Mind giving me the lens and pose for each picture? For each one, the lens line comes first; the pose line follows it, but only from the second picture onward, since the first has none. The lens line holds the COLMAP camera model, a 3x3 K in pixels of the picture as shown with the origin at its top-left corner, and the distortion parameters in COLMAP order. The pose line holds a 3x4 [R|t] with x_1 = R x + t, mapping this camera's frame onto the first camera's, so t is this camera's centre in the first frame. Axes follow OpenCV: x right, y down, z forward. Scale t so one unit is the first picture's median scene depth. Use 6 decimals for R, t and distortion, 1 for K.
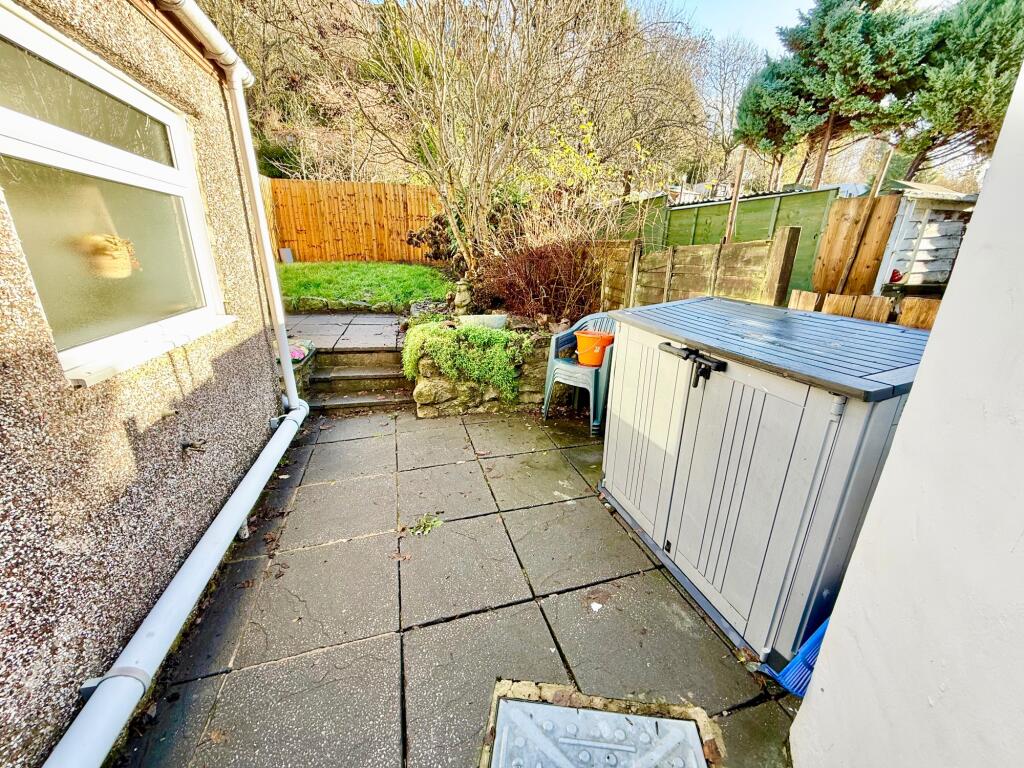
lens RADIAL K [[406.2, 0, 508.2], [0, 406.2, 383.5], [0, 0, 1]] dist [-0.000082, 0.000562]
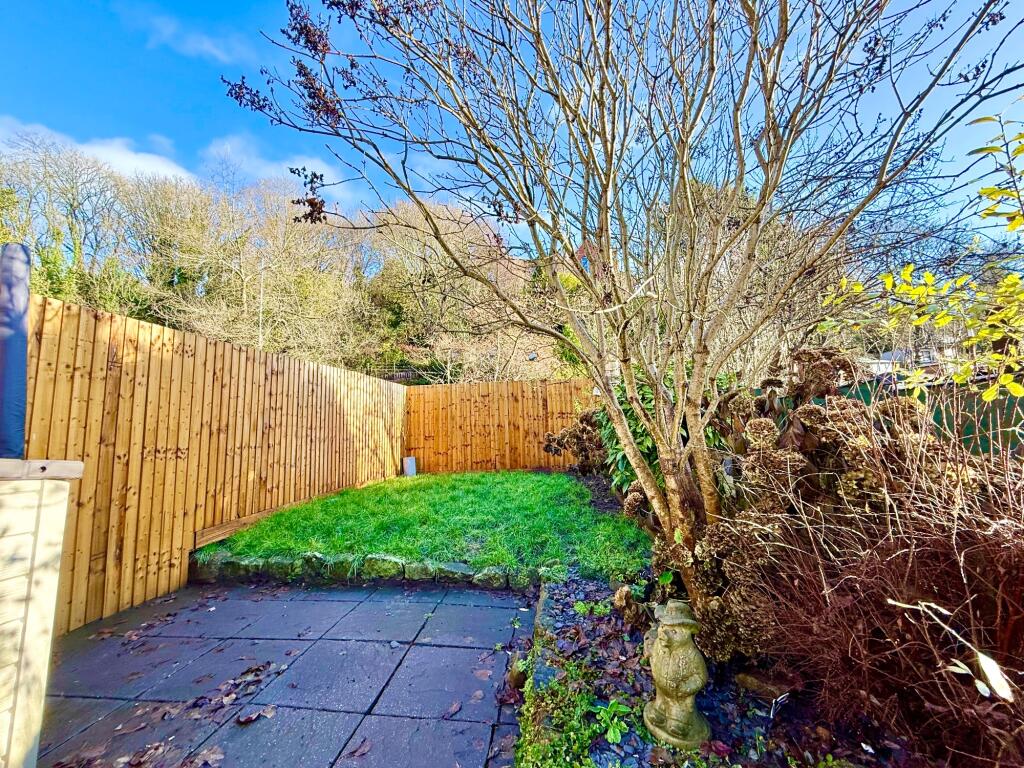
lens RADIAL K [[406.2, 0, 508.2], [0, 406.2, 383.5], [0, 0, 1]] dist [-0.000082, 0.000562]
pose [[0.942731, -0.081722, -0.323387, -0.054064], [-0.066157, 0.904449, -0.421420, -0.123151], [0.326927, 0.418680, 0.847246, 0.265399]]
